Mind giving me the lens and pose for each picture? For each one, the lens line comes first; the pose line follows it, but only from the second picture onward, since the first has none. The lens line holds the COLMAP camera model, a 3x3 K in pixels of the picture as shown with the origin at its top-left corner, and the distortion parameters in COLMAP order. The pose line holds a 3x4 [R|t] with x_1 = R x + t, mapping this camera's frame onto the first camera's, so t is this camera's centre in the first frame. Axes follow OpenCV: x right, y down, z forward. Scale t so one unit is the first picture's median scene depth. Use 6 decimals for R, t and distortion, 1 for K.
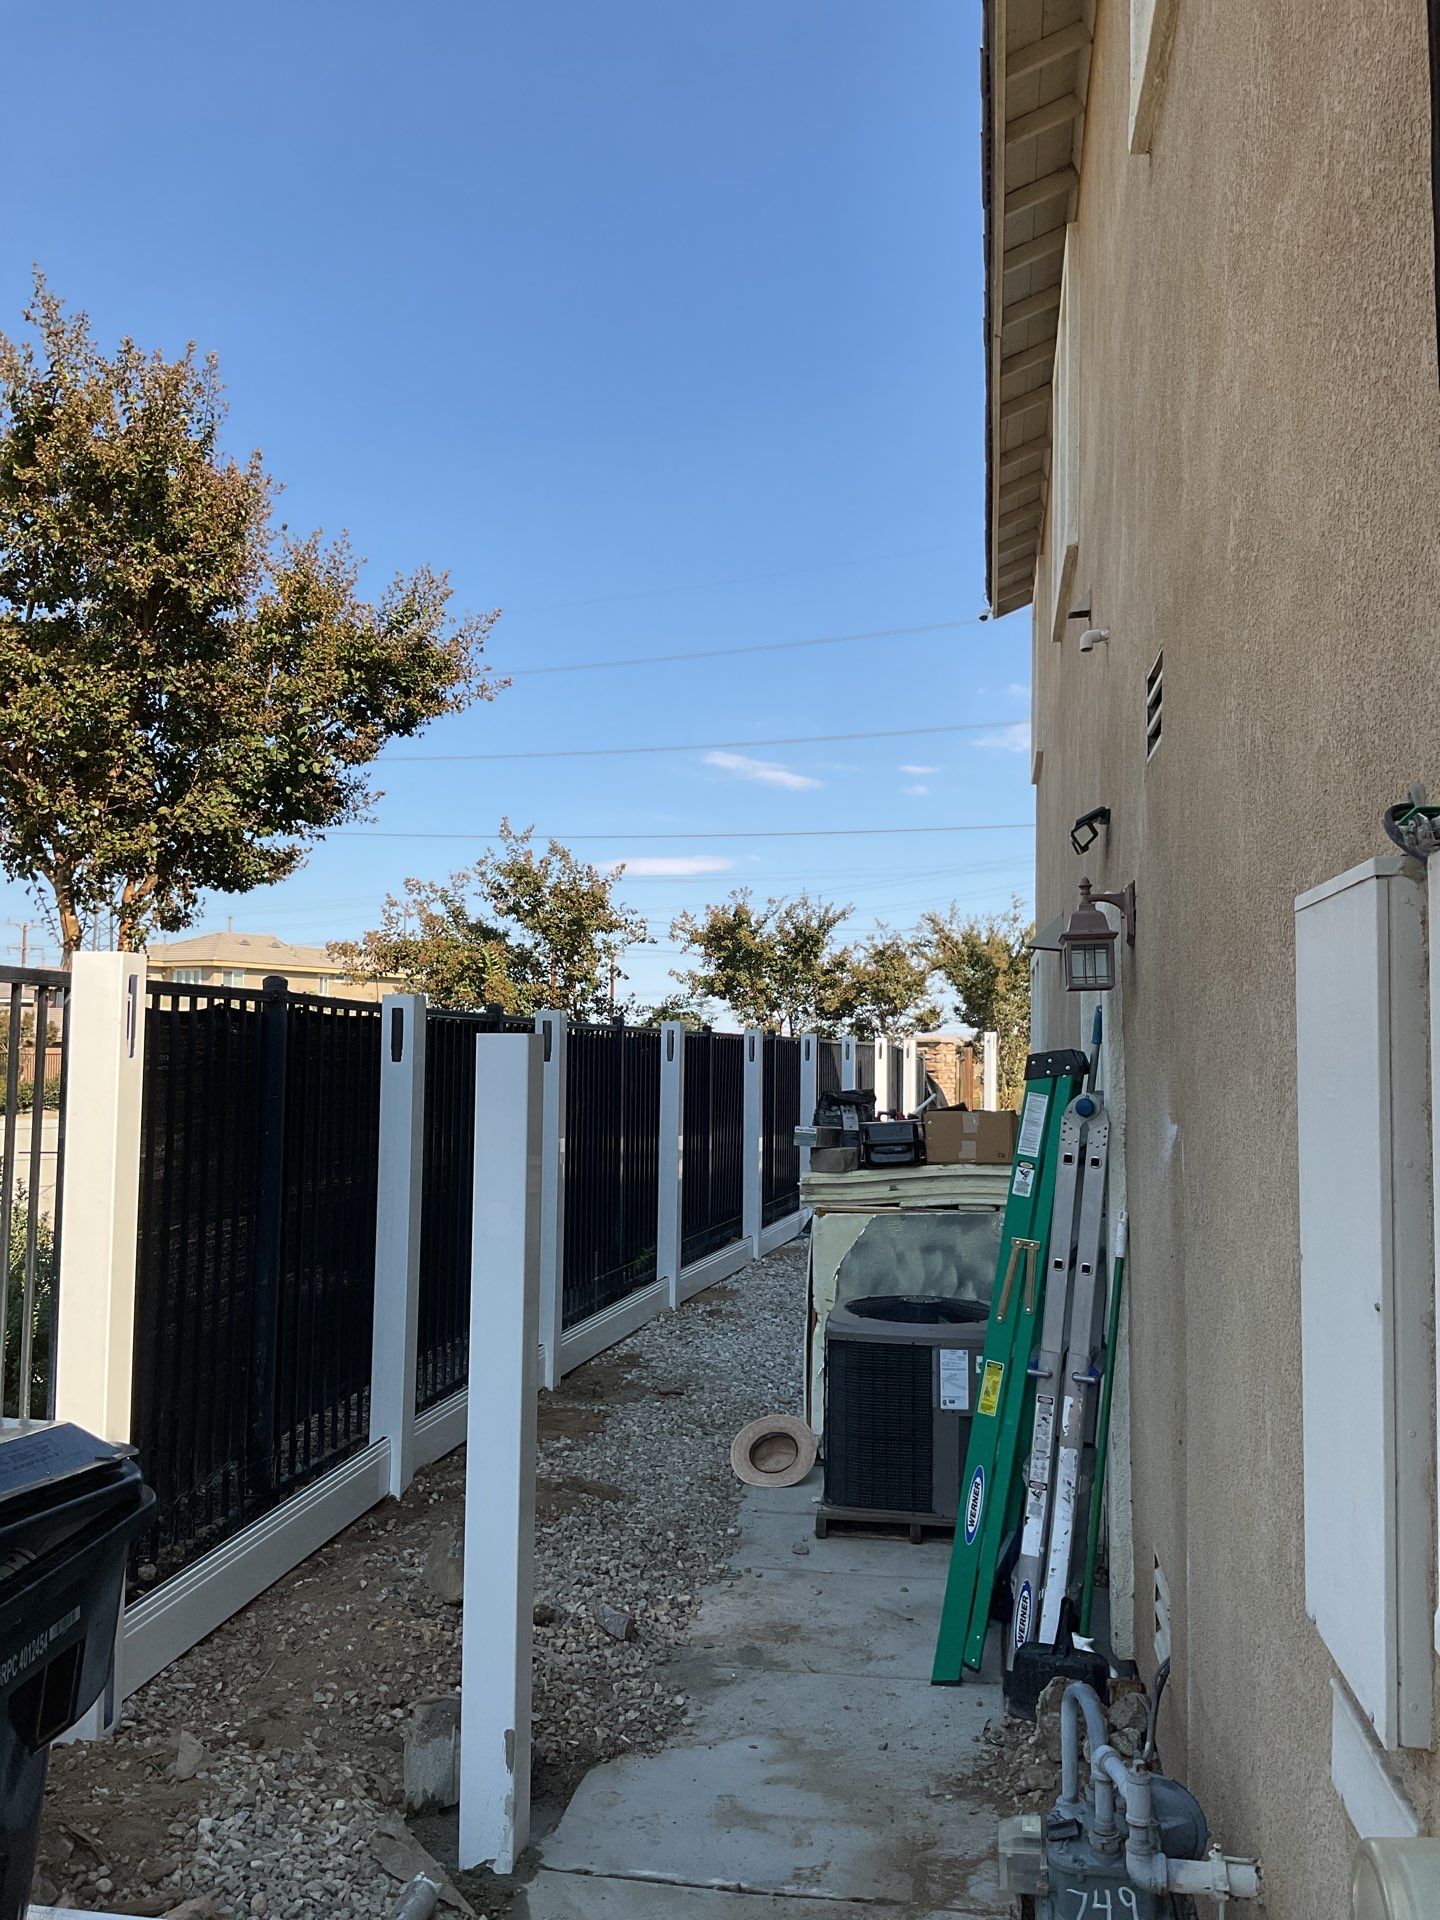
lens RADIAL K [[1587.6, 0, 714.7], [0, 1587.6, 971.3], [0, 0, 1]] dist [0.101262, -0.190606]
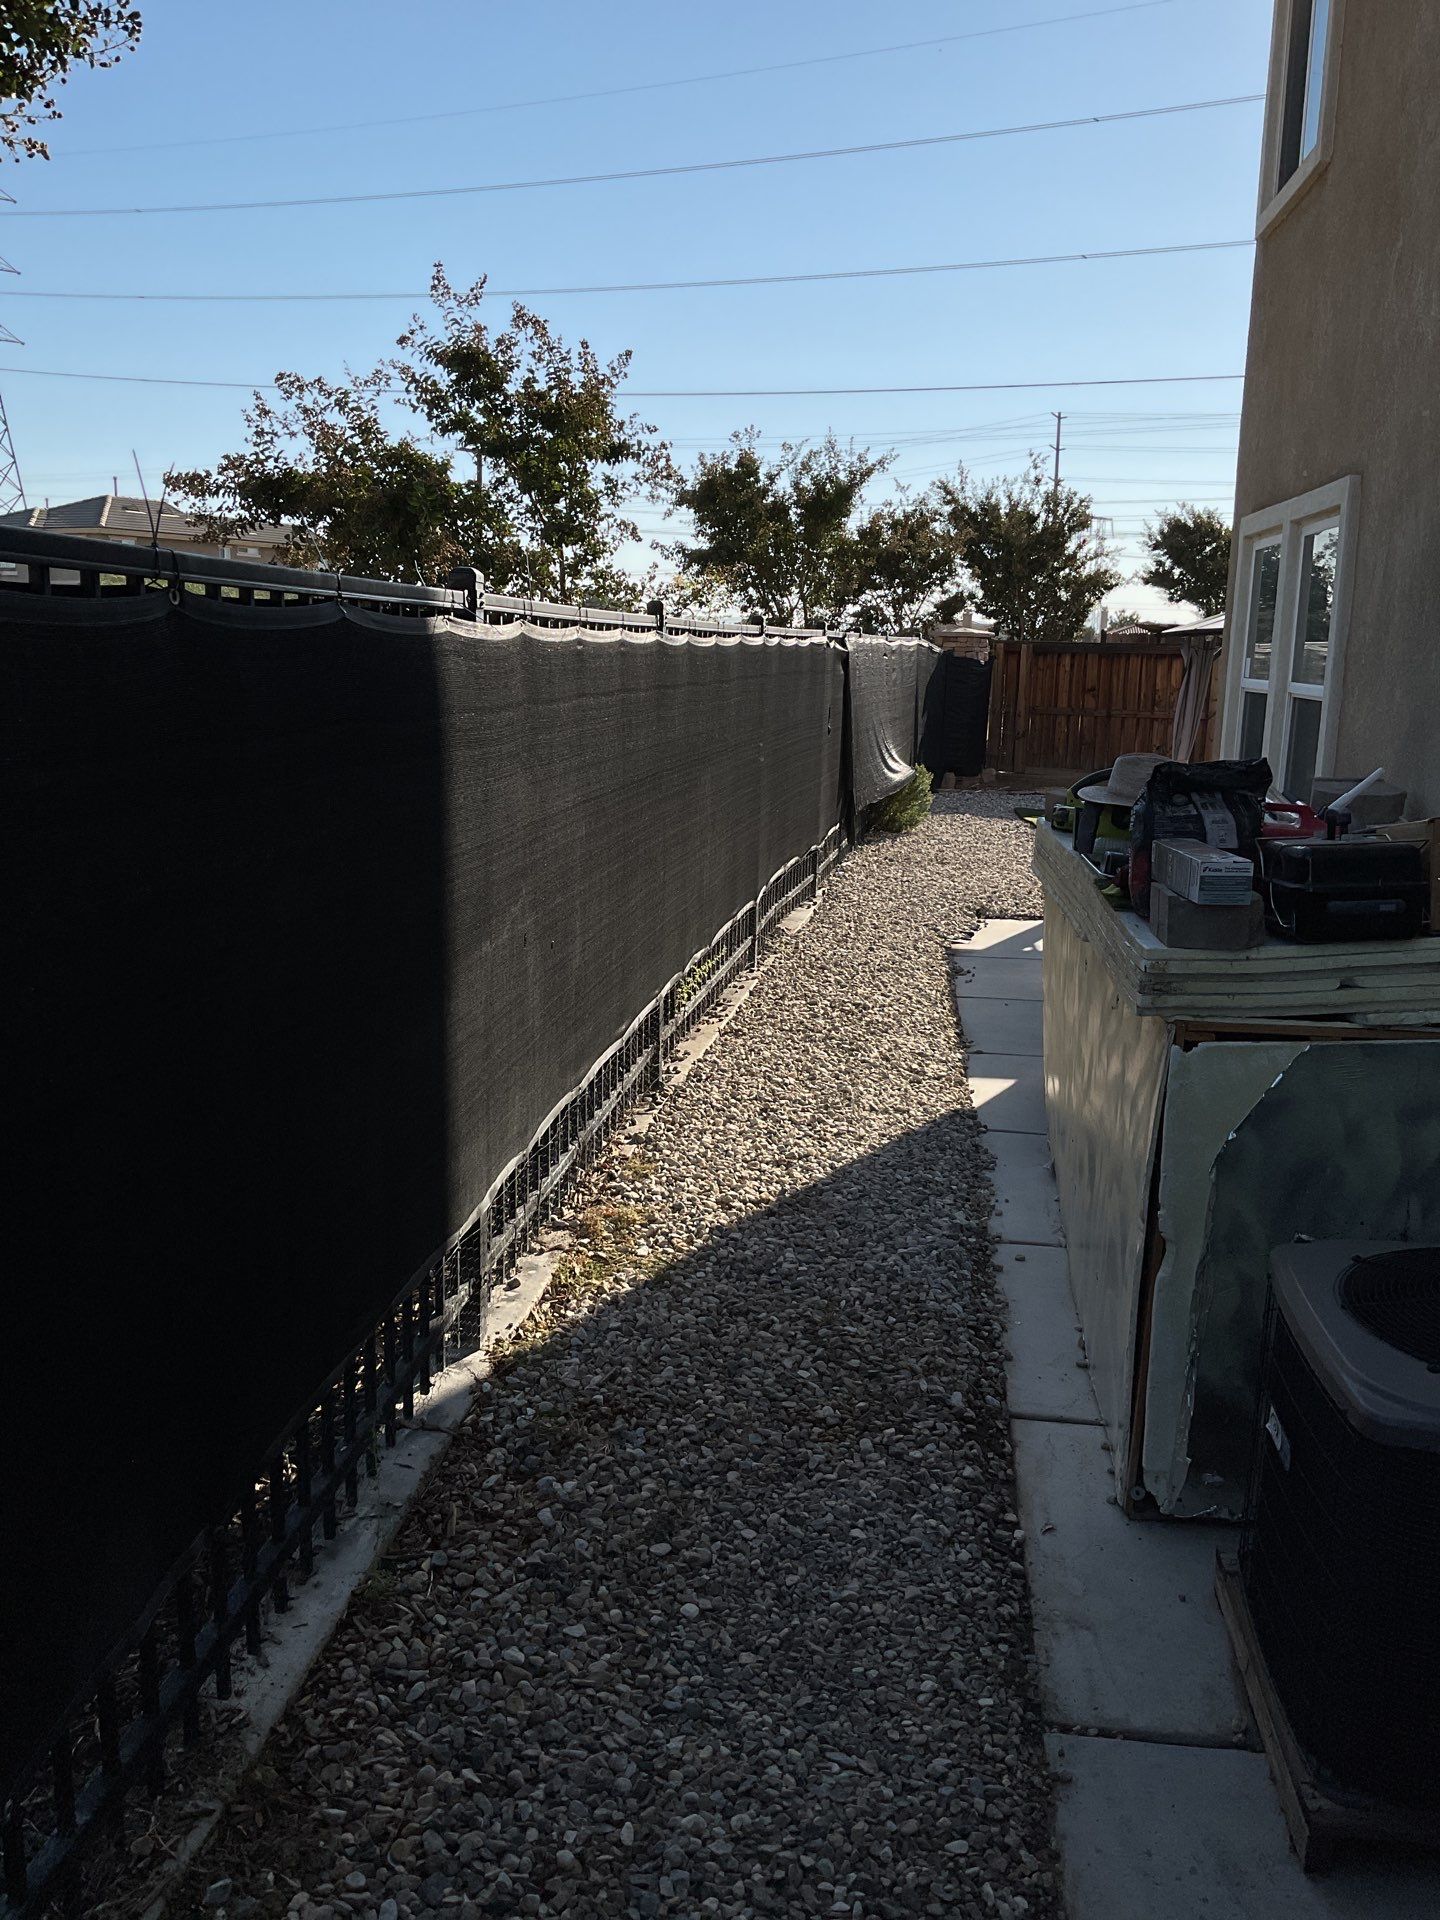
lens RADIAL K [[1587.6, 0, 714.7], [0, 1587.6, 971.3], [0, 0, 1]] dist [0.101262, -0.190606]
pose [[0.999001, -0.002336, 0.044619, -0.092381], [-0.009007, 0.967602, 0.252321, 0.016717], [-0.043763, -0.252471, 0.966614, 0.558000]]
